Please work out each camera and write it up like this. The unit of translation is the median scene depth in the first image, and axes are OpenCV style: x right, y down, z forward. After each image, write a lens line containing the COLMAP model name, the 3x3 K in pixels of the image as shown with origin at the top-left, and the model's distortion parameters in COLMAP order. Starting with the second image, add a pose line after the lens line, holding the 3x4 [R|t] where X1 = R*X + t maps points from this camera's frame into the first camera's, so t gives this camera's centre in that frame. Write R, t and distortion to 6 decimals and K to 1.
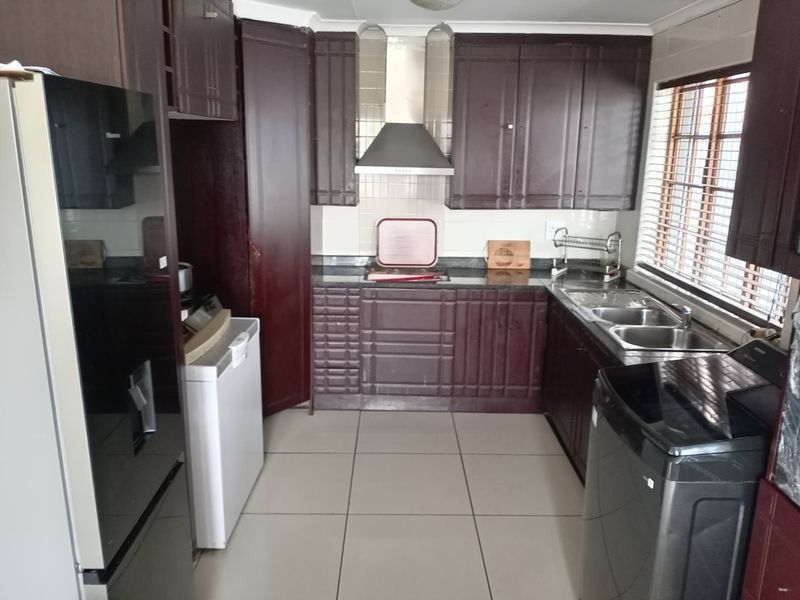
lens RADIAL K [[631.8, 0, 397.0], [0, 631.8, 295.3], [0, 0, 1]] dist [0.083576, -0.139779]
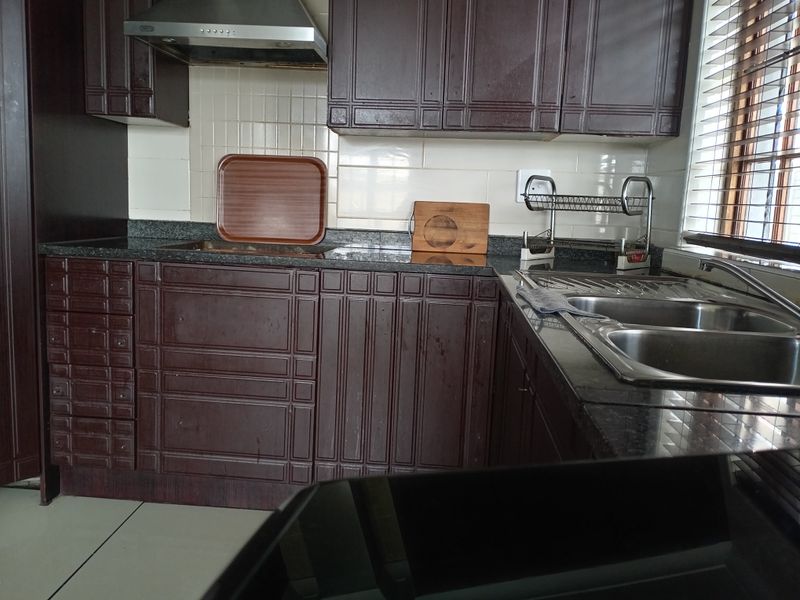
lens RADIAL K [[631.8, 0, 397.0], [0, 631.8, 295.3], [0, 0, 1]] dist [0.083576, -0.139779]
pose [[0.996873, 0.035798, -0.070450, 0.188860], [-0.041914, 0.995296, -0.087349, 0.051293], [0.066992, 0.090028, 0.993684, 0.490430]]
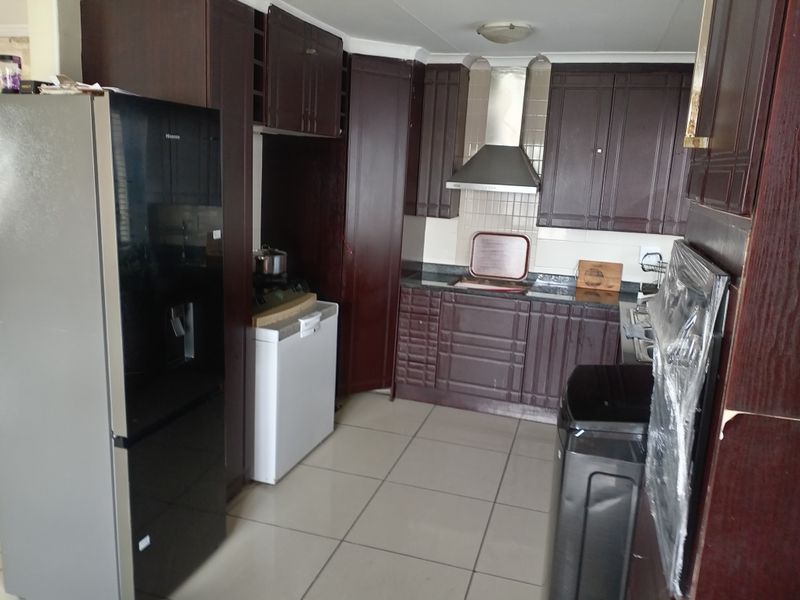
lens RADIAL K [[630.0, 0, 396.5], [0, 630.0, 295.1], [0, 0, 1]] dist [0.103602, -0.226574]
pose [[0.952332, 0.094438, -0.290078, 0.182405], [-0.107169, 0.993839, -0.028281, 0.033736], [0.285619, 0.058021, 0.956585, -0.074218]]
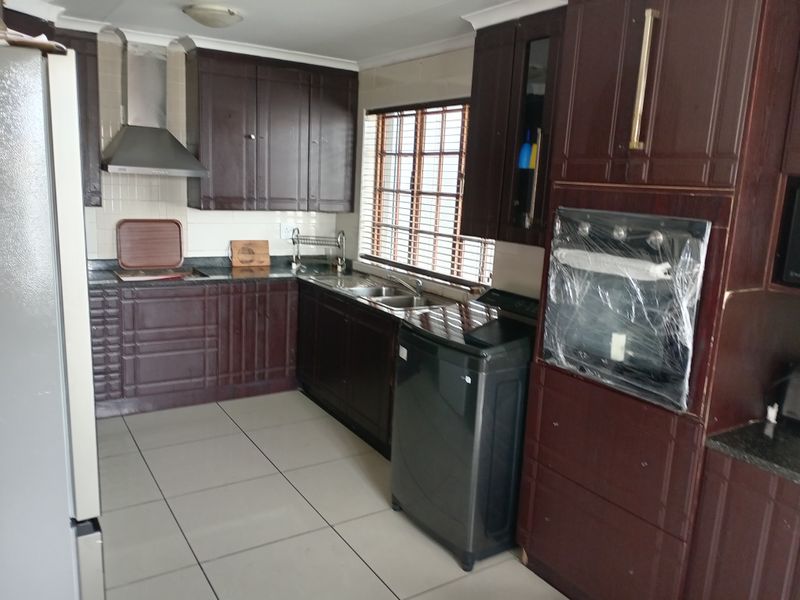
lens RADIAL K [[630.0, 0, 396.5], [0, 630.0, 295.1], [0, 0, 1]] dist [0.103602, -0.226574]
pose [[0.846970, -0.068252, 0.527241, -0.211509], [0.084973, 0.996355, -0.007522, 0.041765], [-0.524806, 0.051172, 0.849682, -0.065672]]
